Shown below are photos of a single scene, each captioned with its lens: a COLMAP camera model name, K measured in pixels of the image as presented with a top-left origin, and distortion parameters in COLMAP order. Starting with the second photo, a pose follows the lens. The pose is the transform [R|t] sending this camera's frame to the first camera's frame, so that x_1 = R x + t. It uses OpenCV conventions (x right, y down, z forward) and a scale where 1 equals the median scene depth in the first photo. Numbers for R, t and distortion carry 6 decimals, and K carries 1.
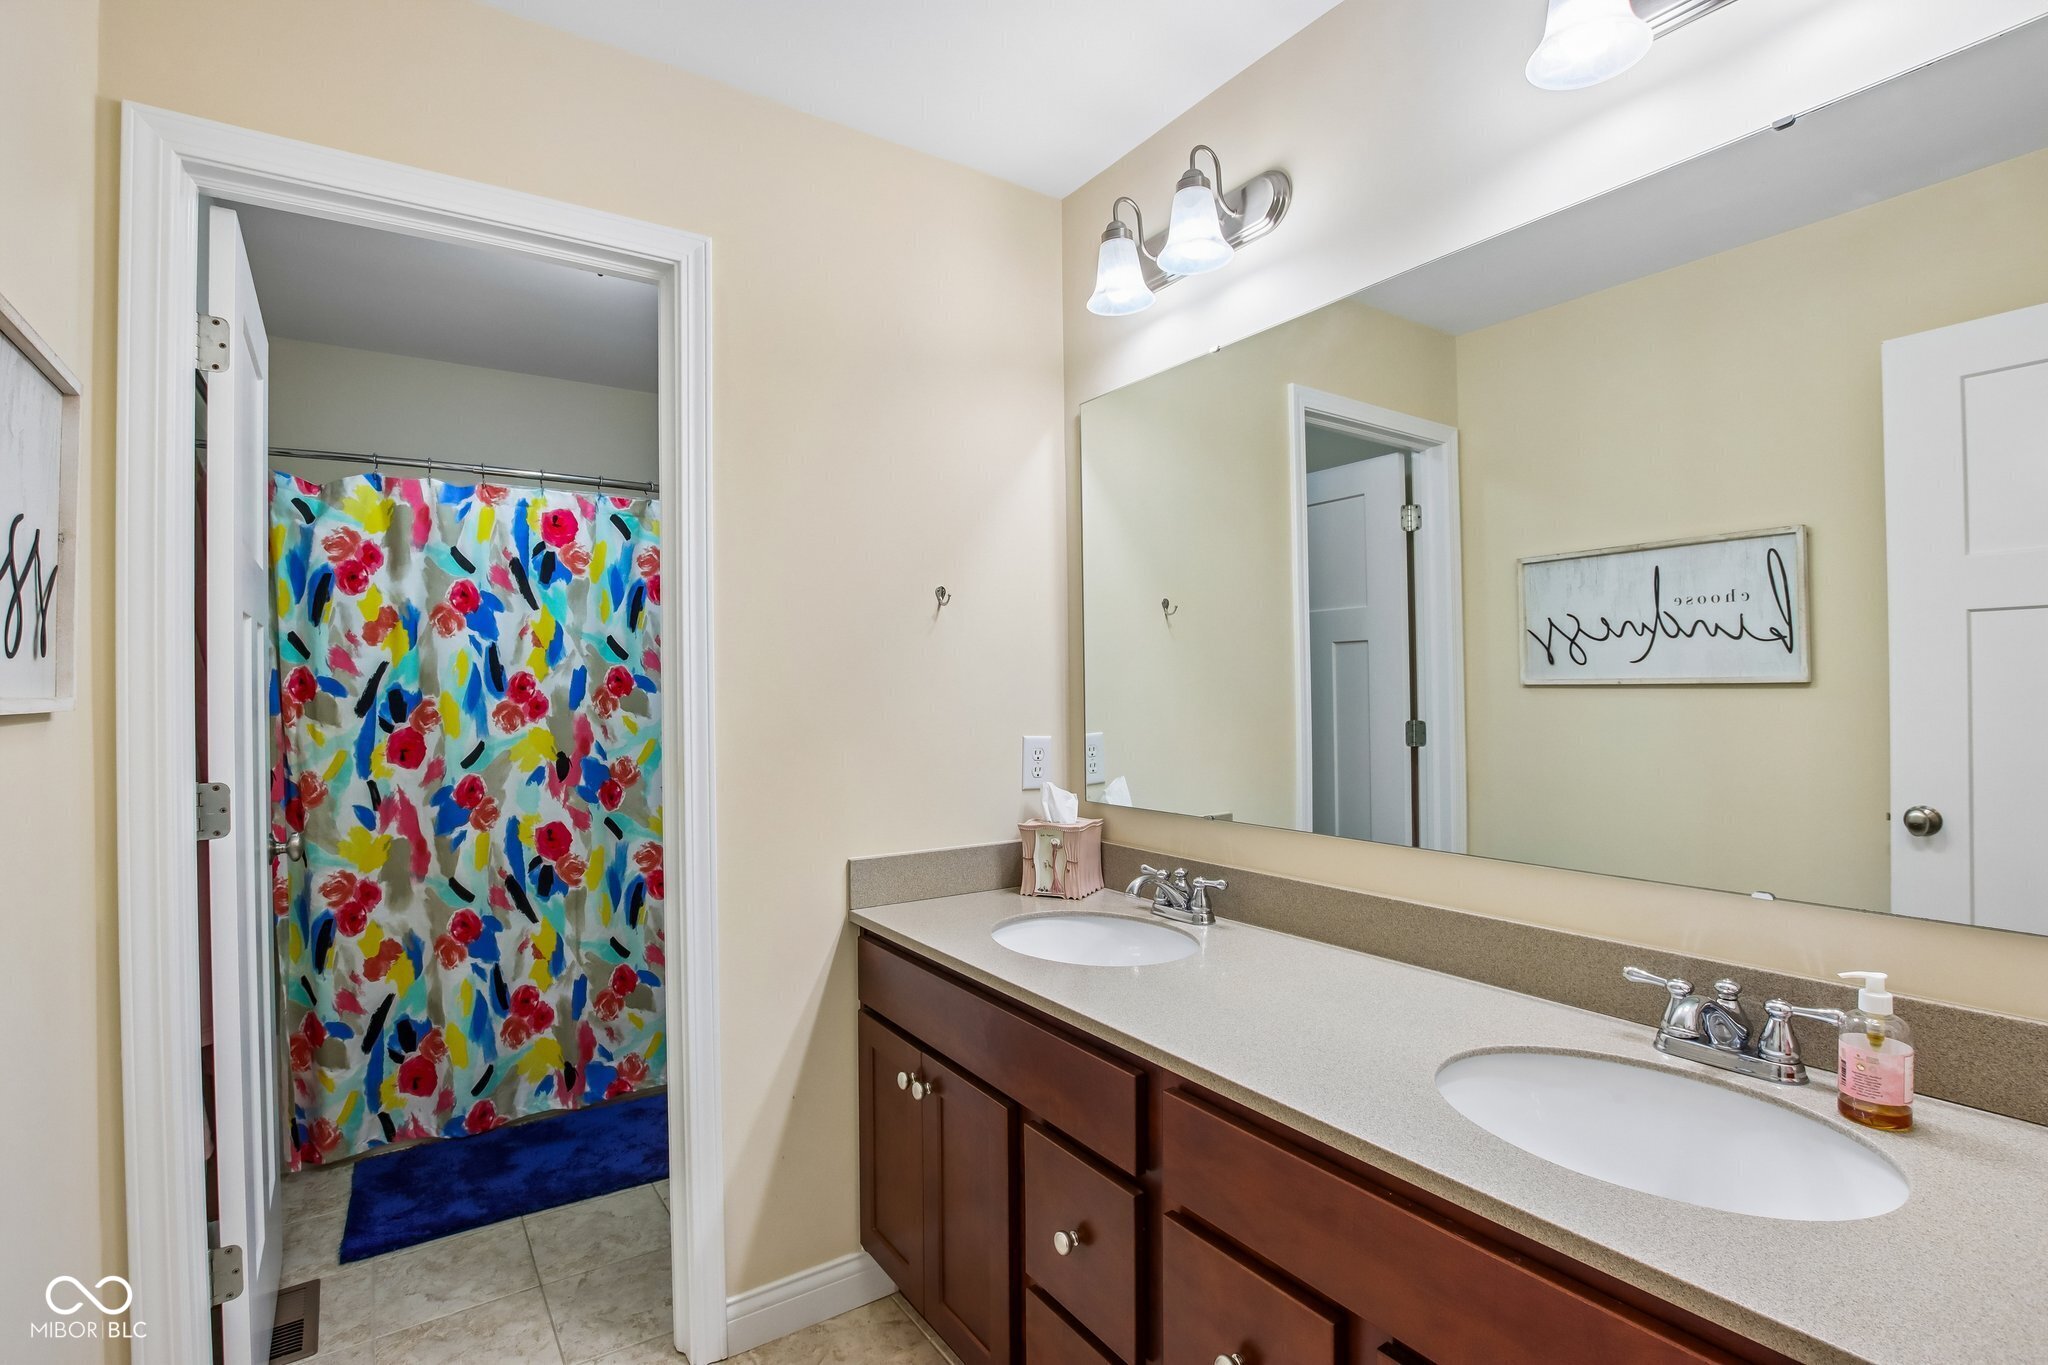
lens RADIAL K [[956.2, 0, 1029.0], [0, 956.2, 684.4], [0, 0, 1]] dist [-0.038591, 0.007129]
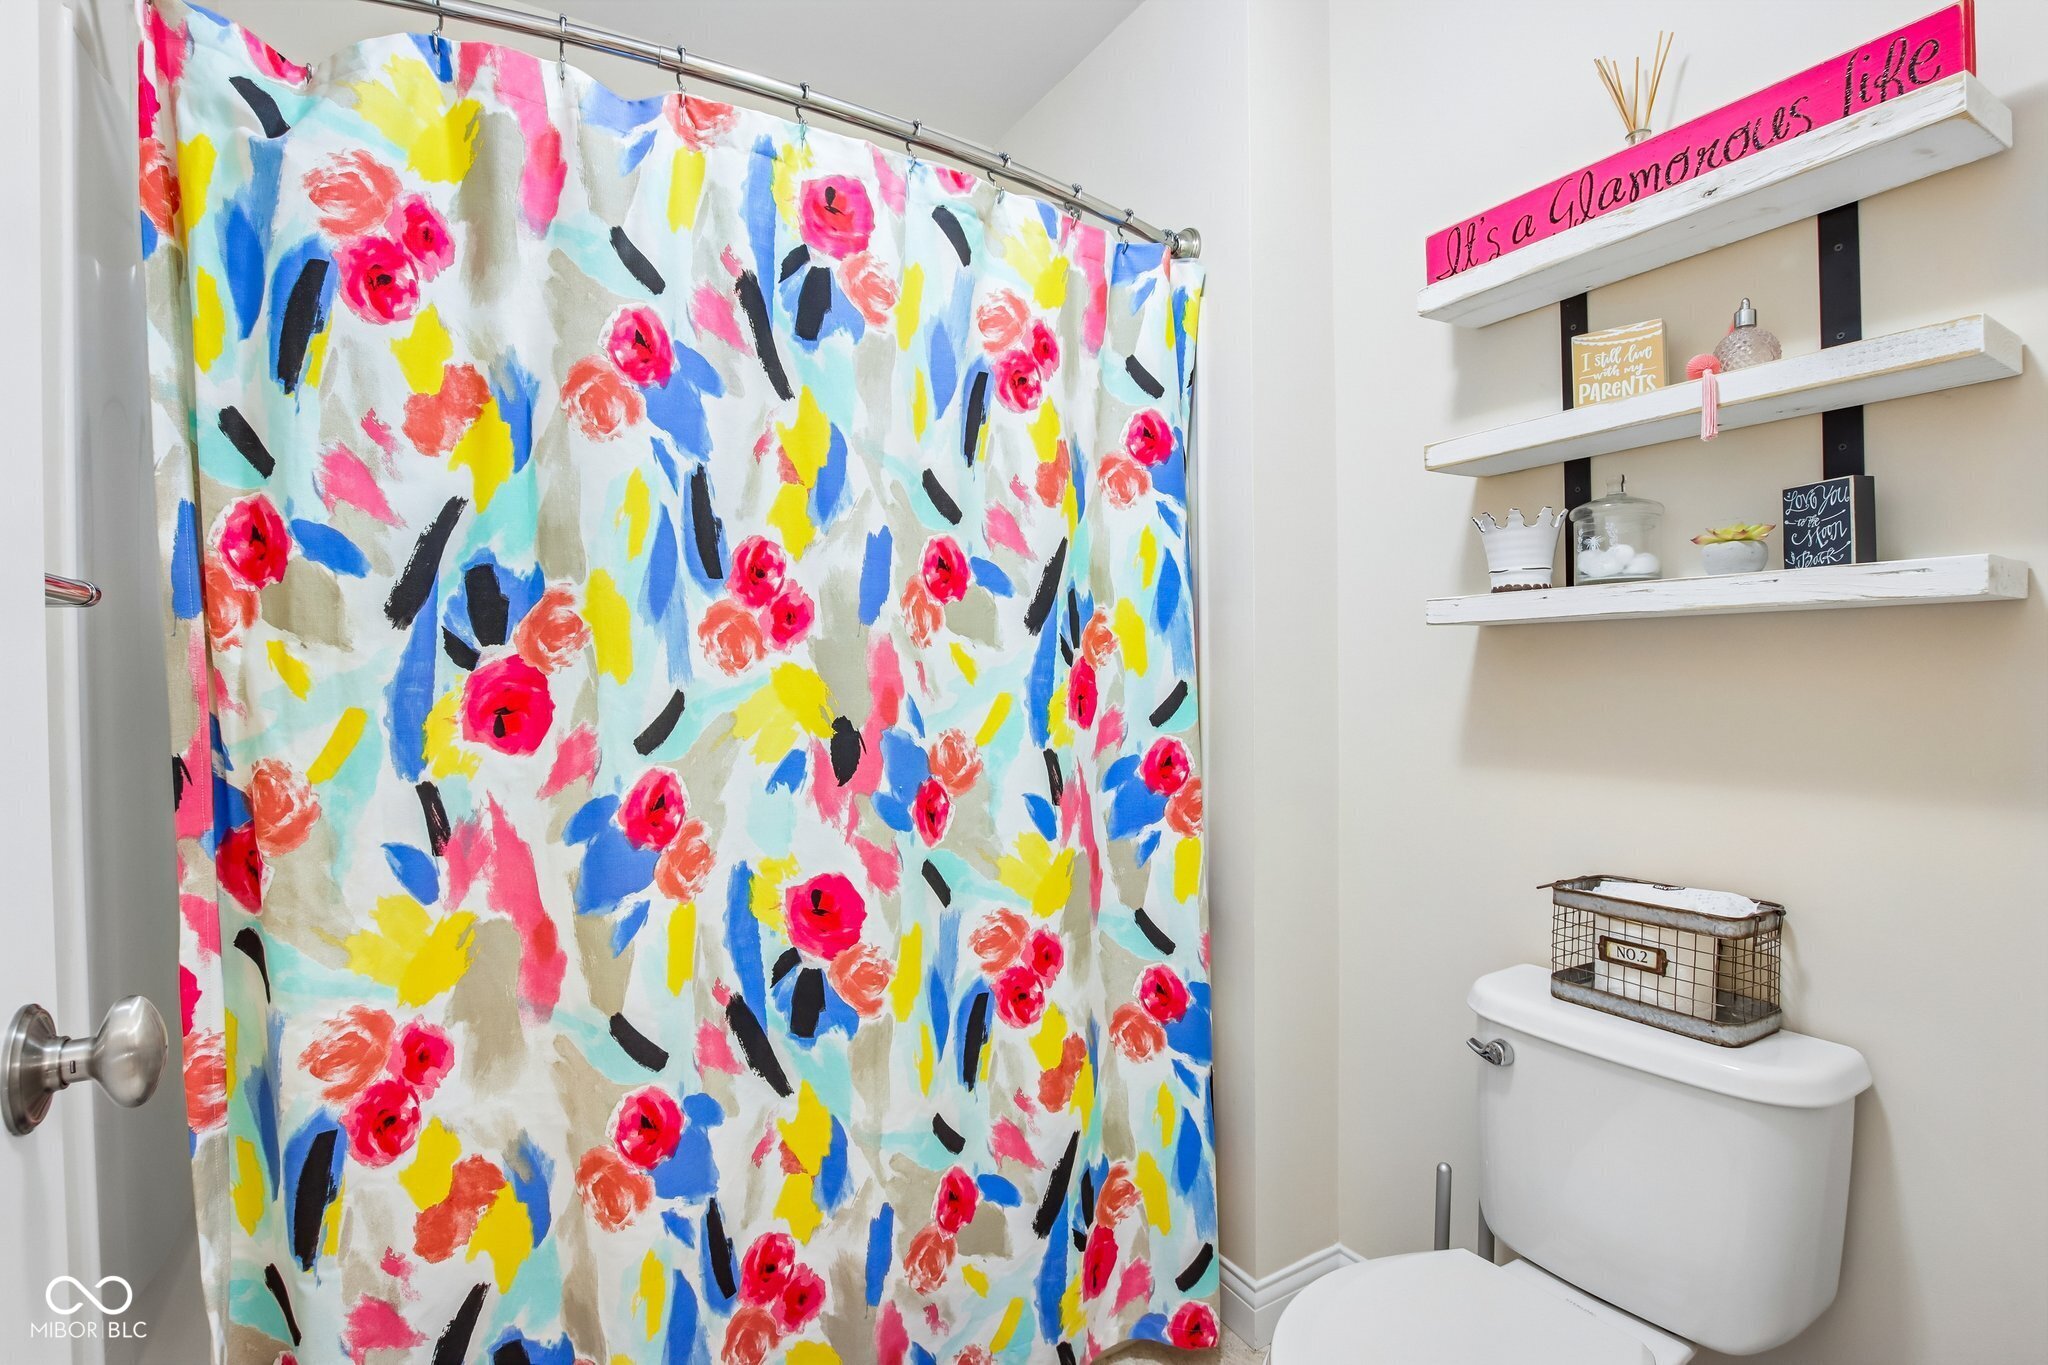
lens RADIAL K [[956.2, 0, 1029.4], [0, 956.2, 684.0], [0, 0, 1]] dist [-0.038591, 0.007129]
pose [[0.998127, -0.003226, -0.061090, -0.402820], [0.003722, 0.999961, 0.008000, 0.055508], [0.061062, -0.008212, 0.998100, 0.592208]]
